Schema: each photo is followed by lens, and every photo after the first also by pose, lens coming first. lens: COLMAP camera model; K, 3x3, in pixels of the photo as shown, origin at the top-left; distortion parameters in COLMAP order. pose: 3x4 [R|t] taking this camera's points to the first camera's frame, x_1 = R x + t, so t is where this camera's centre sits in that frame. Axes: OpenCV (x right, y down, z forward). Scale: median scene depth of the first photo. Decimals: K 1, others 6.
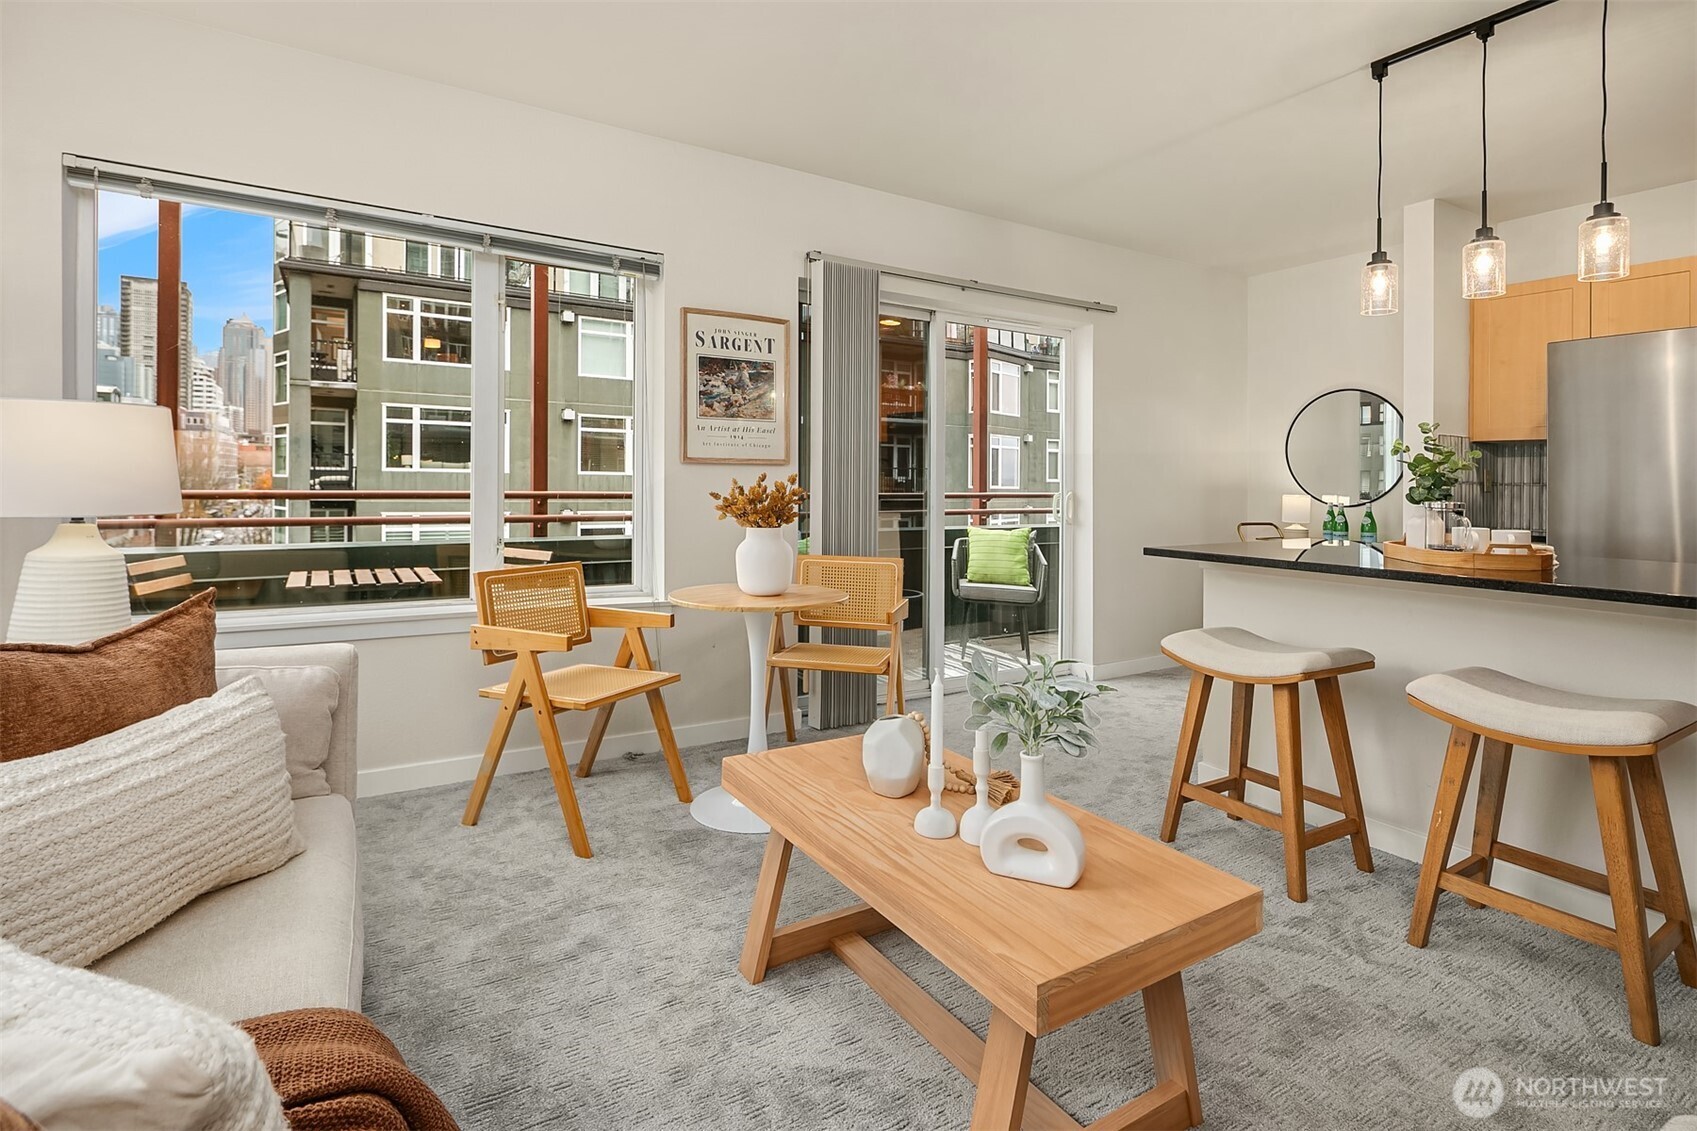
lens RADIAL K [[842.2, 0, 843.8], [0, 842.2, 466.7], [0, 0, 1]] dist [0.007389, -0.005604]
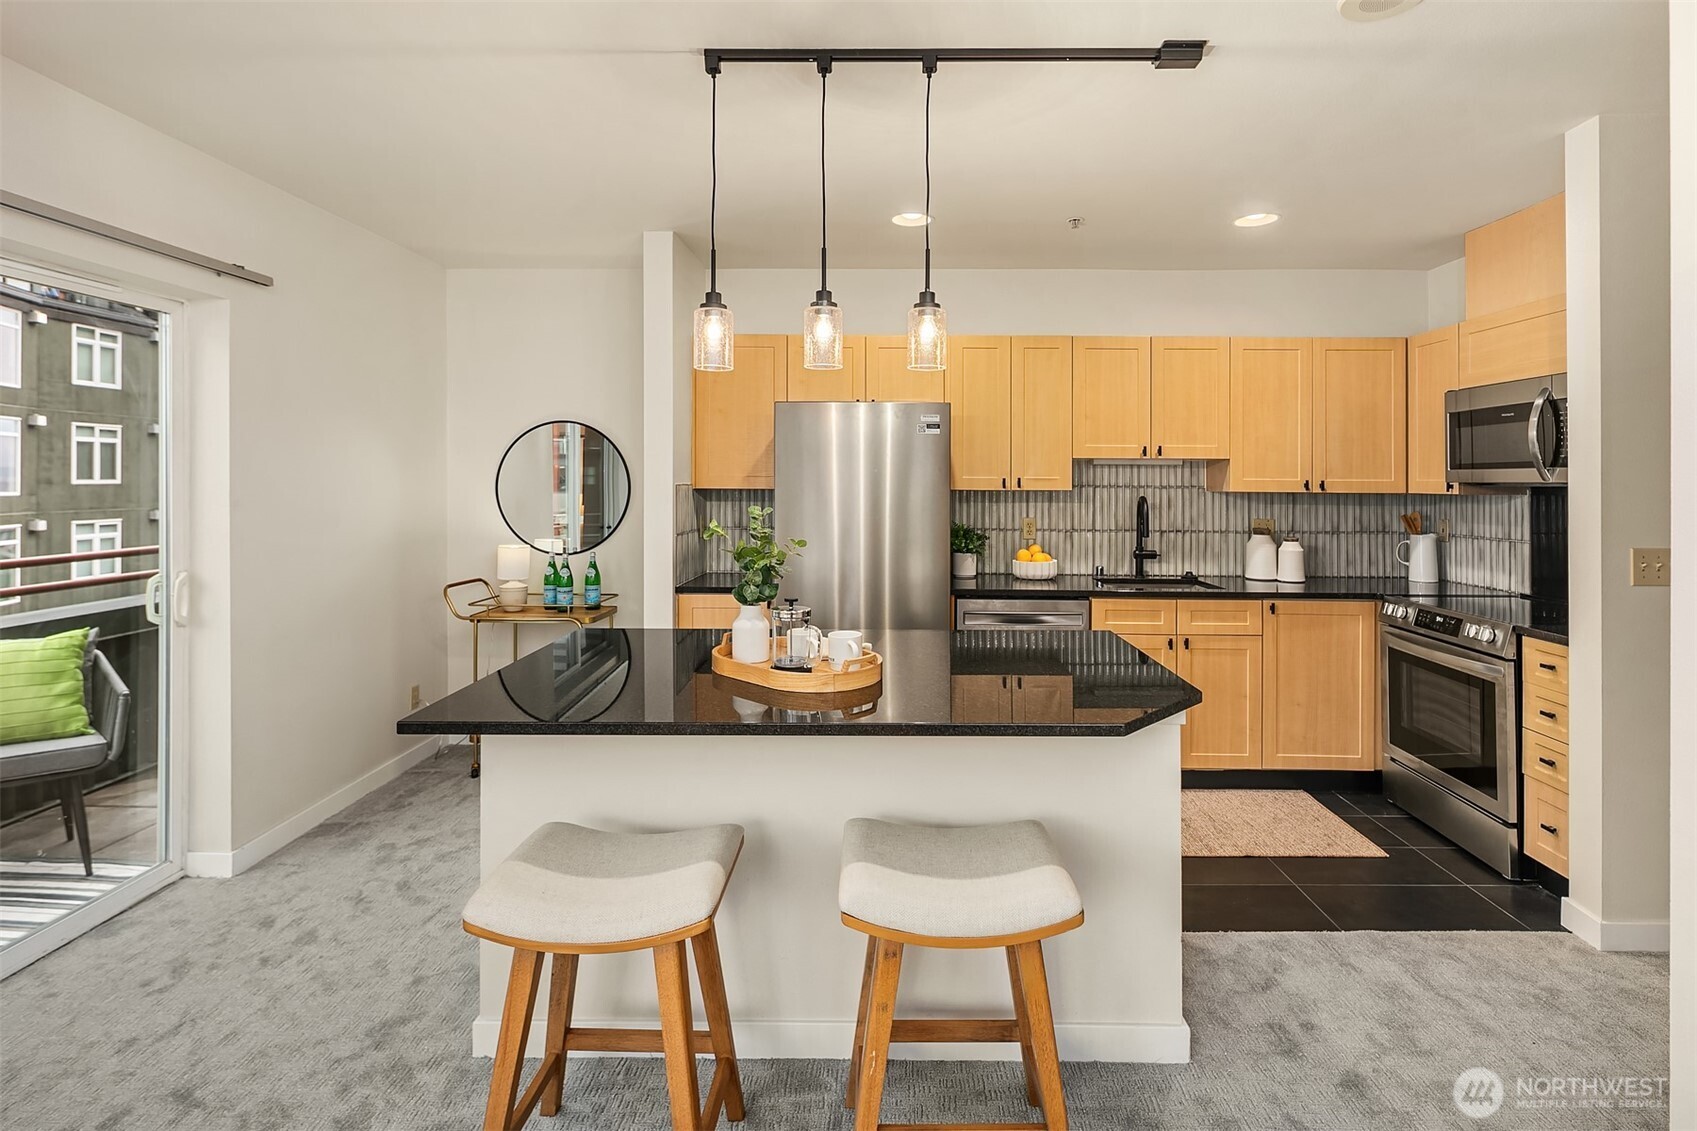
lens RADIAL K [[842.2, 0, 877.8], [0, 842.2, 475.5], [0, 0, 1]] dist [0.007389, -0.005604]
pose [[0.535796, -0.004822, 0.844334, 0.032947], [-0.016665, 0.999729, 0.016284, -0.073472], [-0.844183, -0.022796, 0.535570, 0.333125]]
